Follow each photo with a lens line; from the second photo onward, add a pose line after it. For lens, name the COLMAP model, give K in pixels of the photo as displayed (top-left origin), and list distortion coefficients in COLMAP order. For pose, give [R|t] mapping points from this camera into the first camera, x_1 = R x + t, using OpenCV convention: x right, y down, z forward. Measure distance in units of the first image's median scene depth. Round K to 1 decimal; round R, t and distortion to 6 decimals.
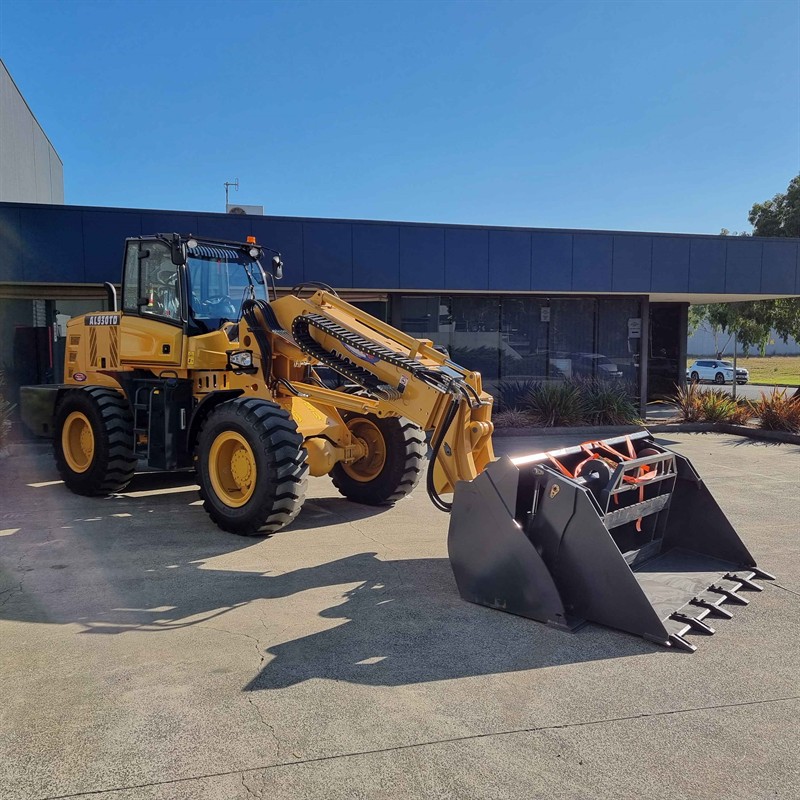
lens RADIAL K [[743.4, 0, 394.0], [0, 743.4, 405.3], [0, 0, 1]] dist [0.052273, 0.000000]
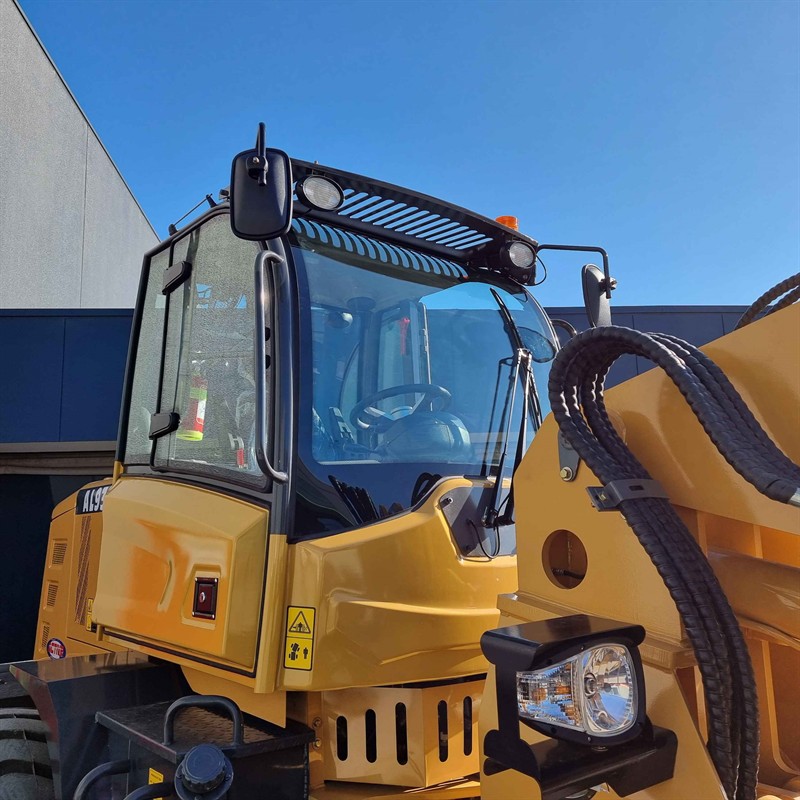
lens RADIAL K [[749.0, 0, 395.5], [0, 749.0, 402.8], [0, 0, 1]] dist [0.096946, 0.000000]
pose [[0.975363, -0.062007, -0.211714, -0.186300], [0.007683, 0.968651, -0.248305, -0.073046], [0.220474, 0.240561, 0.945263, 0.752331]]
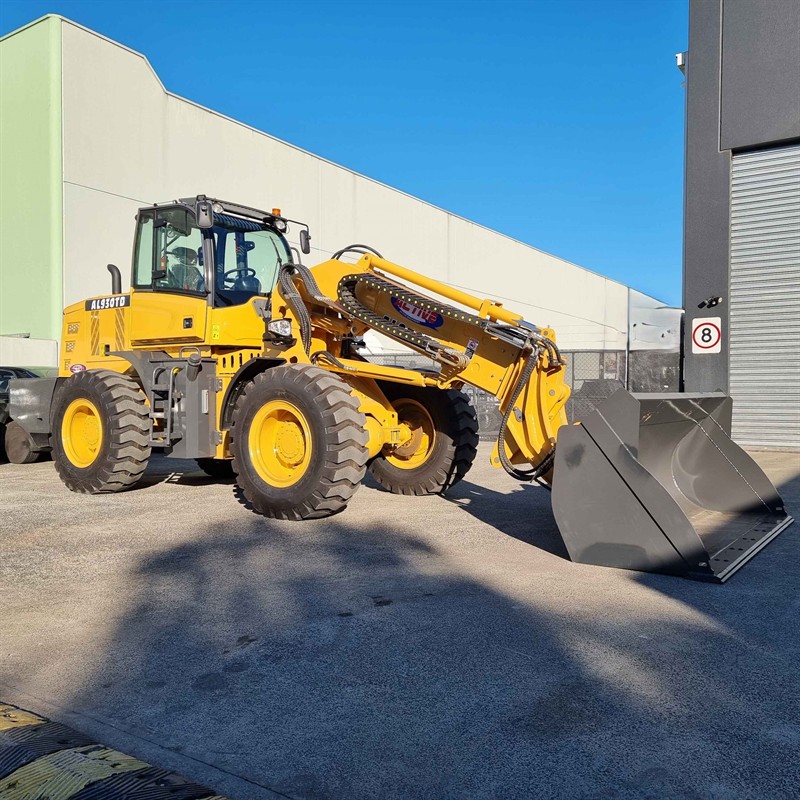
lens RADIAL K [[743.4, 0, 403.1], [0, 743.4, 400.0], [0, 0, 1]] dist [0.052273, 0.000000]
pose [[0.997913, -0.008783, 0.063969, -0.103961], [0.013367, 0.997344, -0.071594, 0.082178], [-0.063170, 0.072300, 0.995380, 0.098273]]
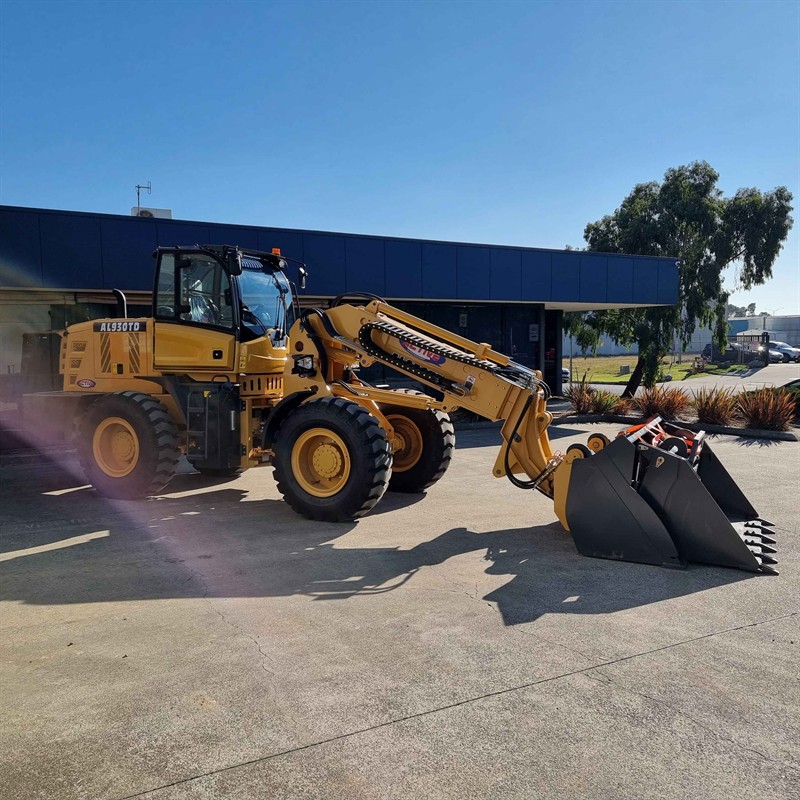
lens RADIAL K [[743.4, 0, 393.0], [0, 743.4, 400.8], [0, 0, 1]] dist [0.052273, 0.000000]
pose [[0.970785, -0.024745, 0.238670, -0.309892], [0.027385, 0.999595, -0.007750, 0.005013], [-0.238381, 0.014059, 0.971070, -0.077719]]
